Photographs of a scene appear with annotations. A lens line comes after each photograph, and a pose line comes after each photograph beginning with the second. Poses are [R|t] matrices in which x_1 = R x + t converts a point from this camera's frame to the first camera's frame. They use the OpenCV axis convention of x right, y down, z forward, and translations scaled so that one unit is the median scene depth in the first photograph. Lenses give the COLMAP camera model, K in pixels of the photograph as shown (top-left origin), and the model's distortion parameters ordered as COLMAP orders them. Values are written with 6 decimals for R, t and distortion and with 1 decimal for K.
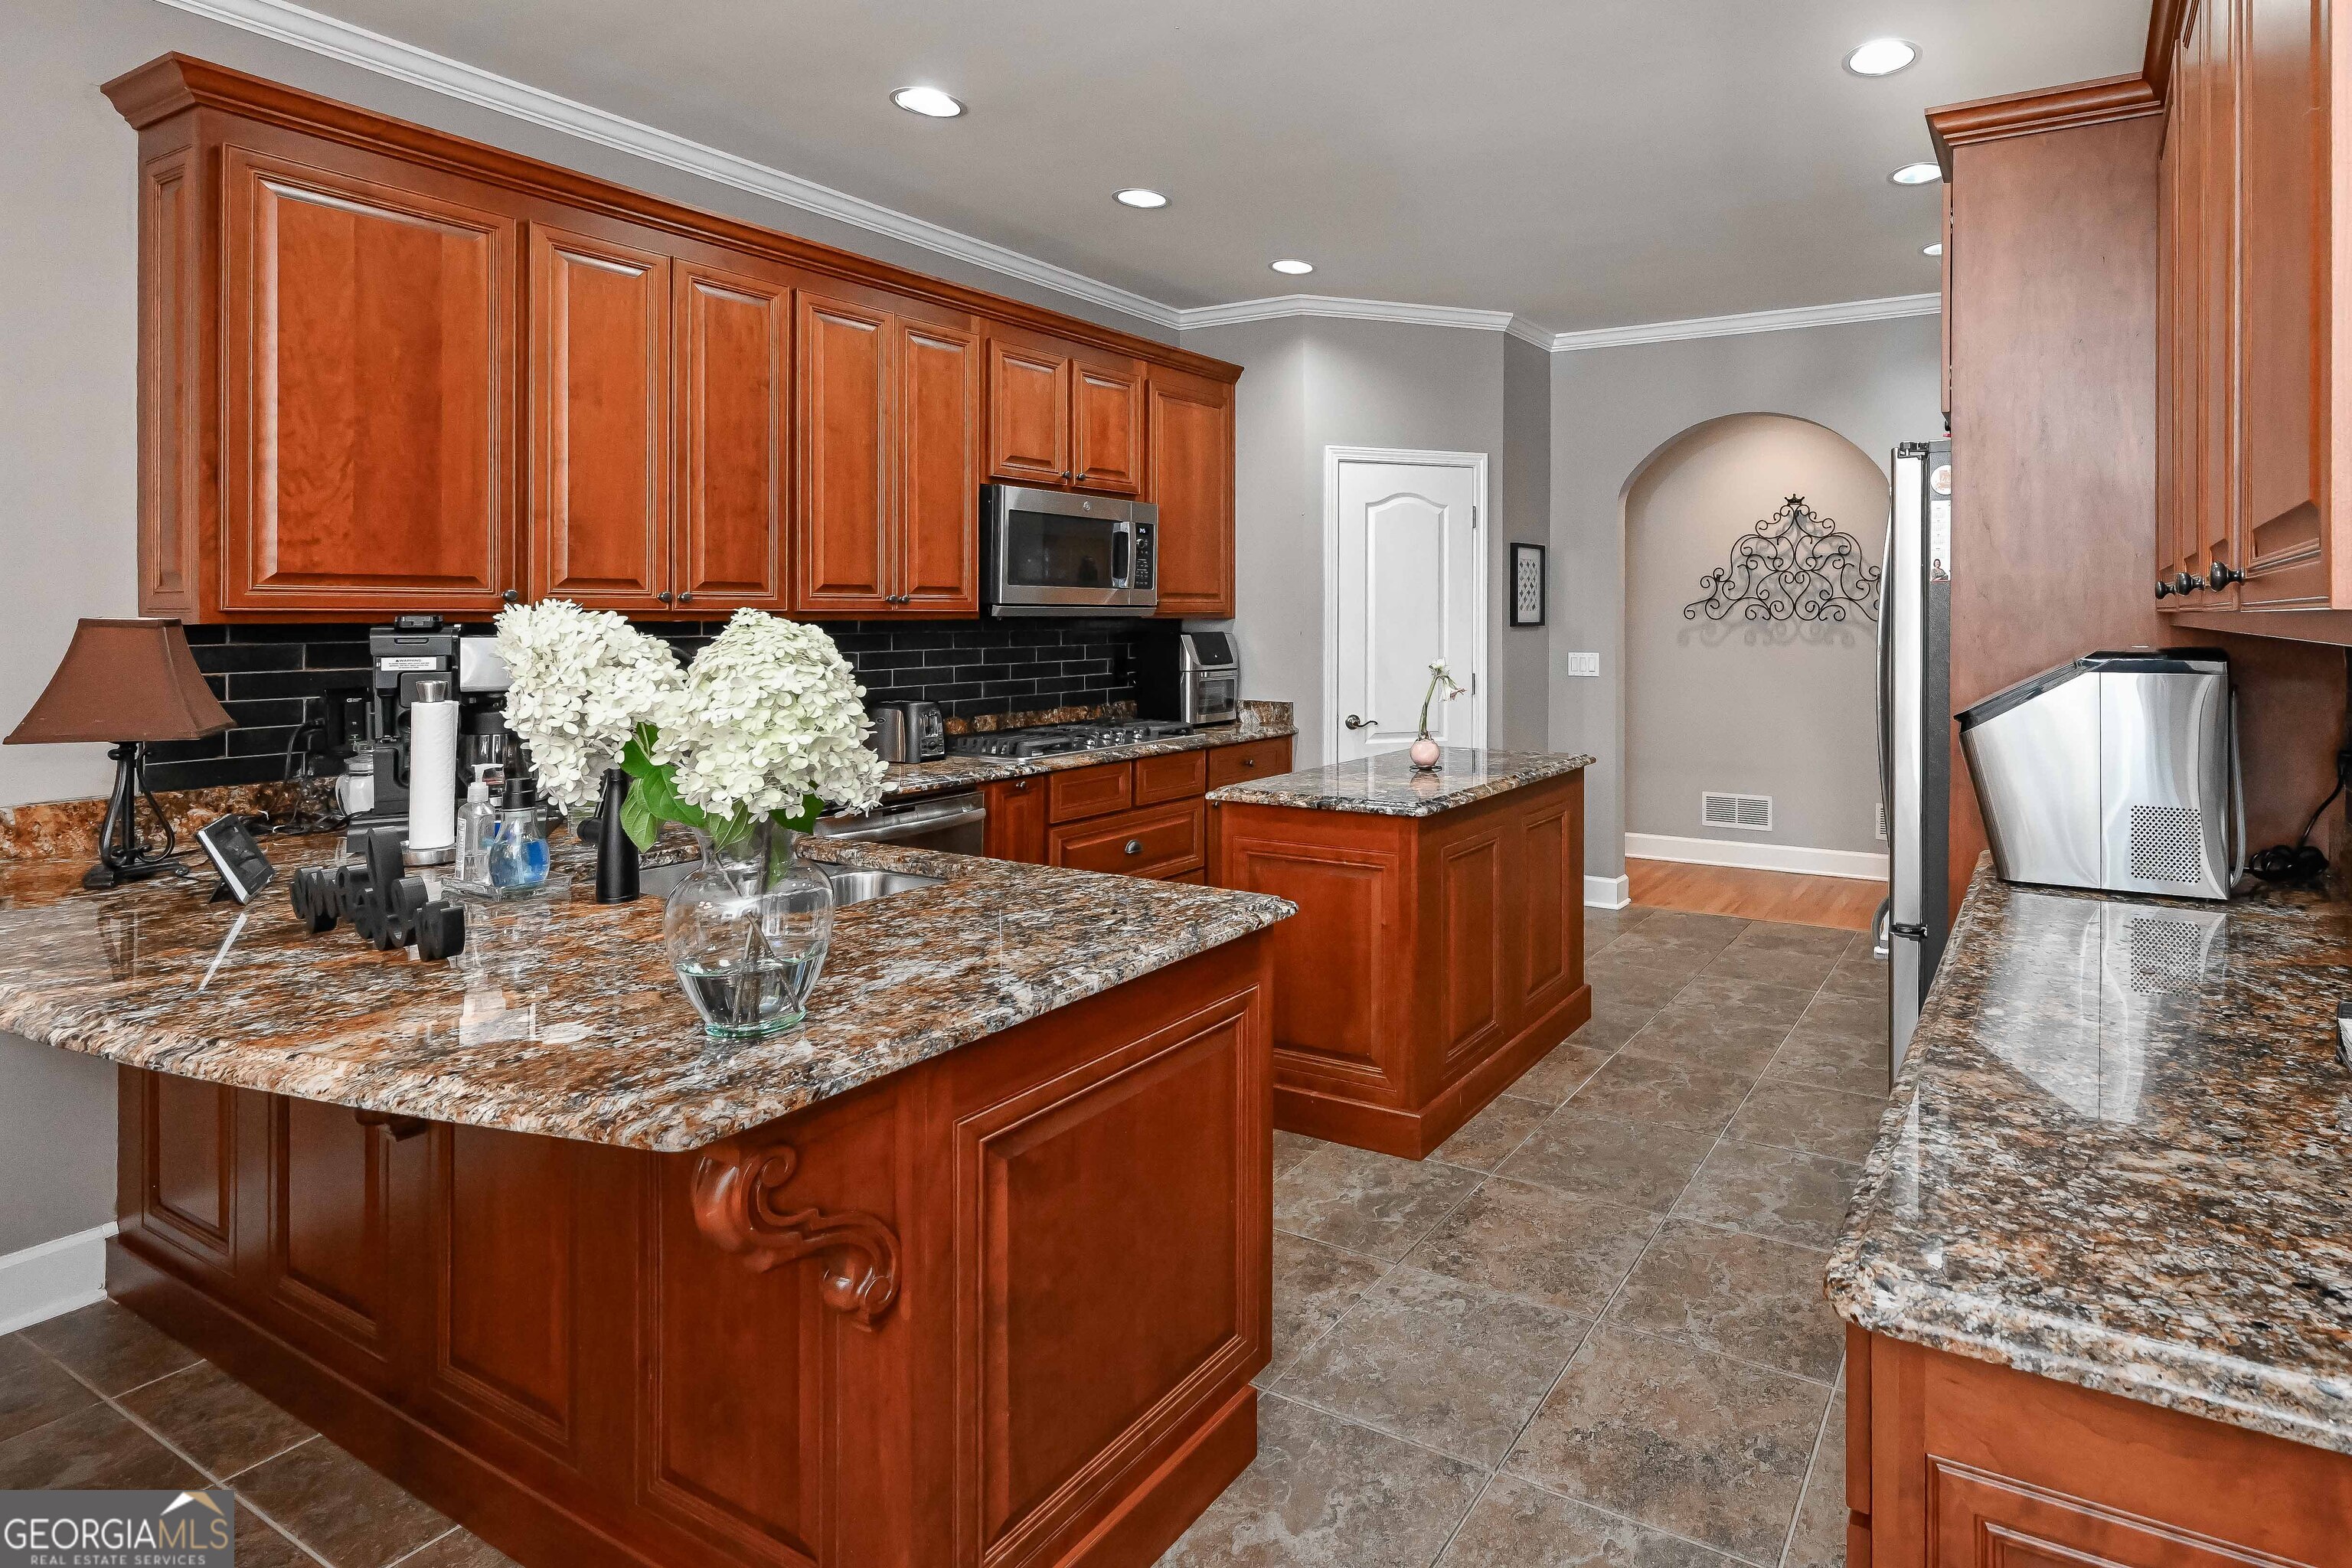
lens RADIAL K [[1084.8, 0, 1478.6], [0, 1084.8, 611.3], [0, 0, 1]] dist [0.002498, -0.000467]
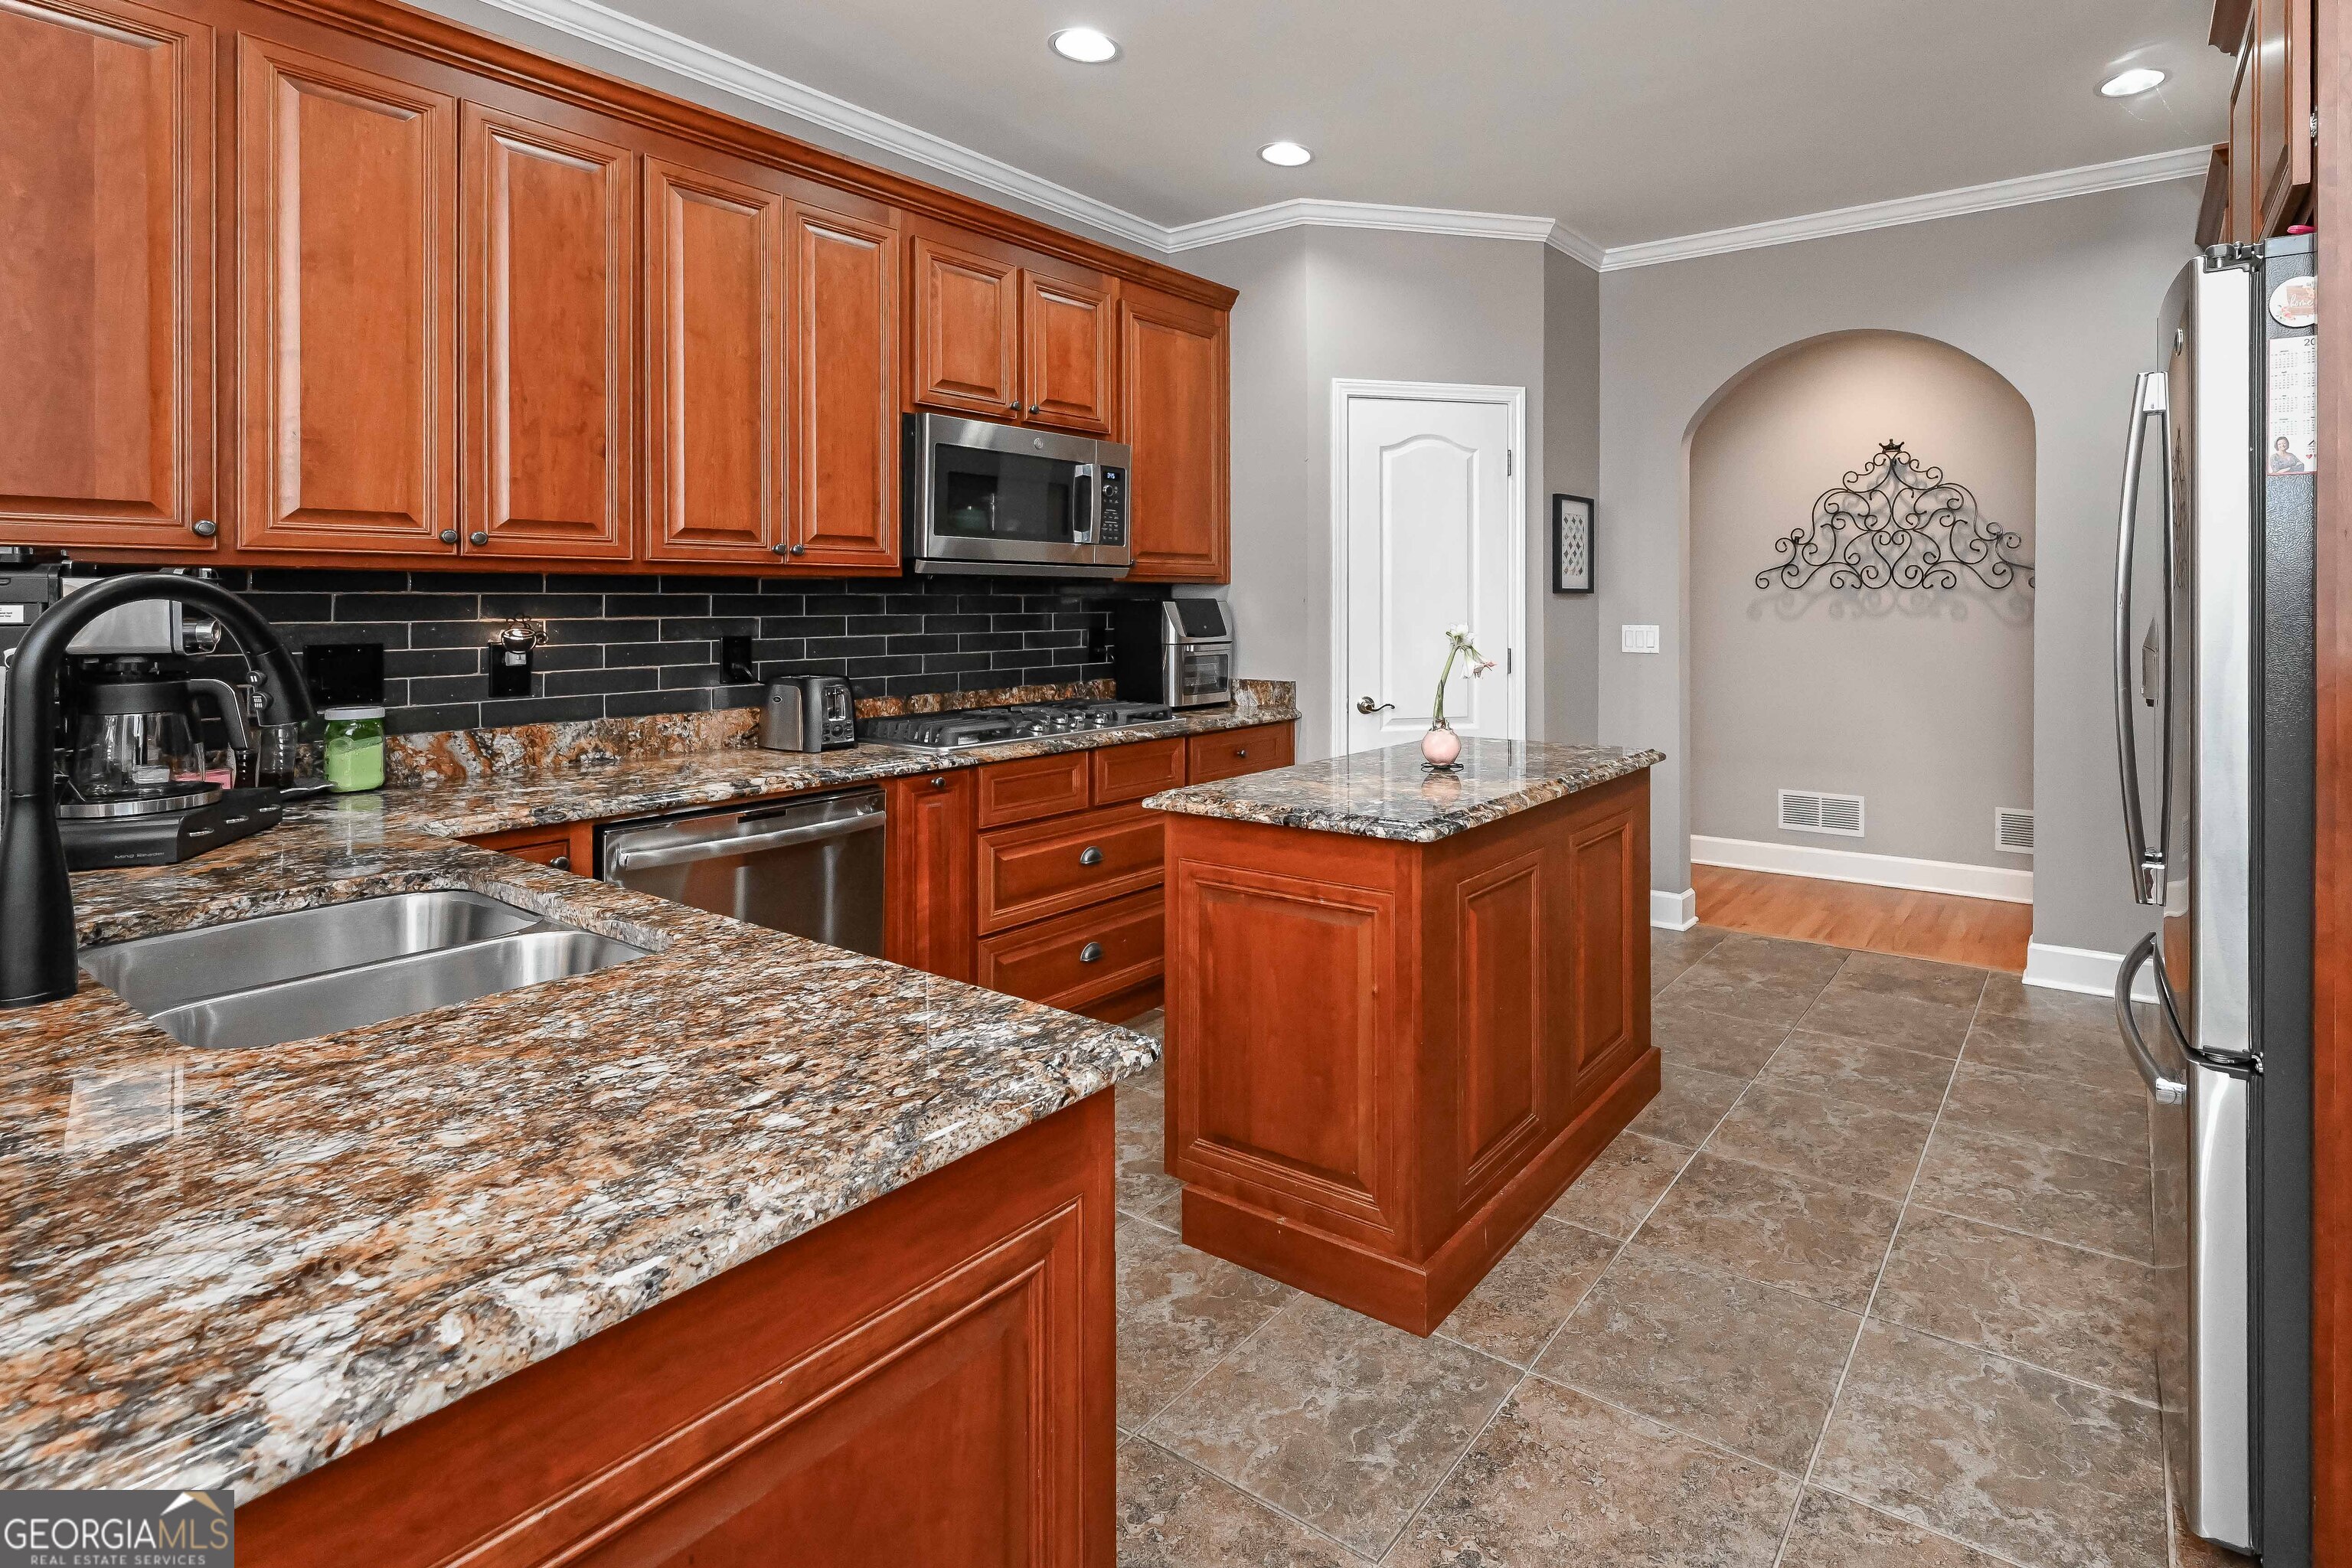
lens RADIAL K [[964.8, 0, 1424.6], [0, 964.8, 608.3], [0, 0, 1]] dist [0.001499, 0.000266]
pose [[0.994811, -0.003113, -0.101693, 0.008255], [0.003230, 0.999994, 0.000982, 0.033044], [0.101690, -0.001305, 0.994815, 0.328697]]
